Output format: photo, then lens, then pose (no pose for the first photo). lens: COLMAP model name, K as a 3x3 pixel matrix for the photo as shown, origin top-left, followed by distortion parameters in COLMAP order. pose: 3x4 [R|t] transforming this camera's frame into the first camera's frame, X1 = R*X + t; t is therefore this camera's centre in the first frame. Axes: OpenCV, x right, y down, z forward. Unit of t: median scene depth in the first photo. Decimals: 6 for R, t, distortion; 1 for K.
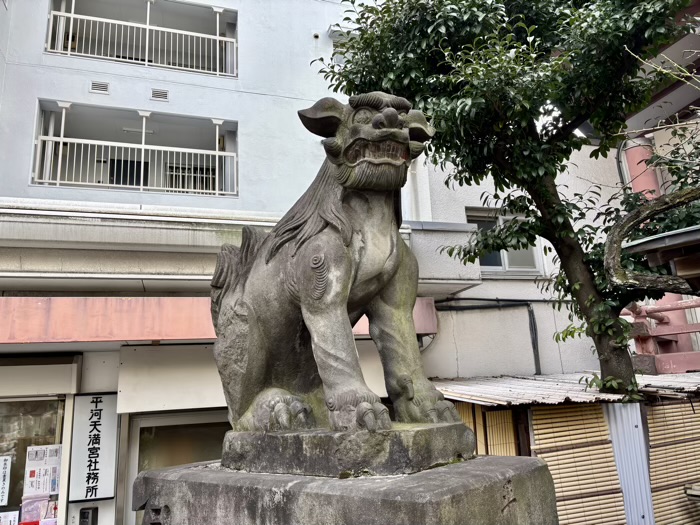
lens RADIAL K [[525.7, 0, 350.5], [0, 525.7, 267.3], [0, 0, 1]] dist [0.075399, -0.087899]
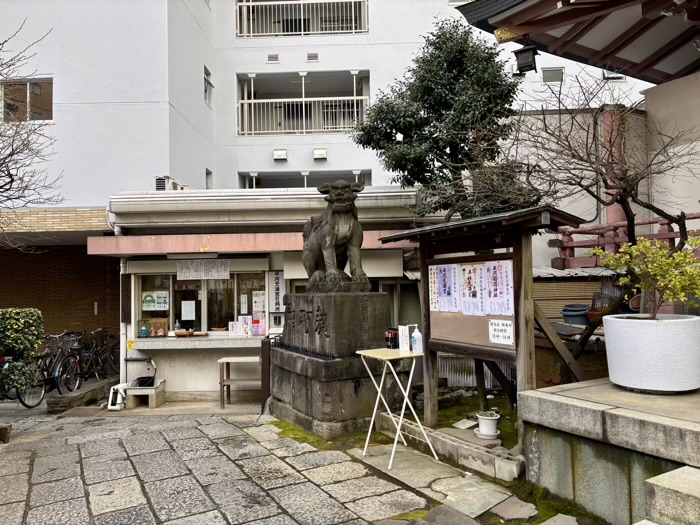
lens RADIAL K [[526.7, 0, 350.0], [0, 526.7, 262.5], [0, 0, 1]] dist [0.076402, -0.089277]
pose [[0.943746, 0.018487, -0.330155, 0.202795], [0.050371, 0.978747, 0.198790, -0.083159], [0.326813, -0.204237, 0.922757, -0.351314]]
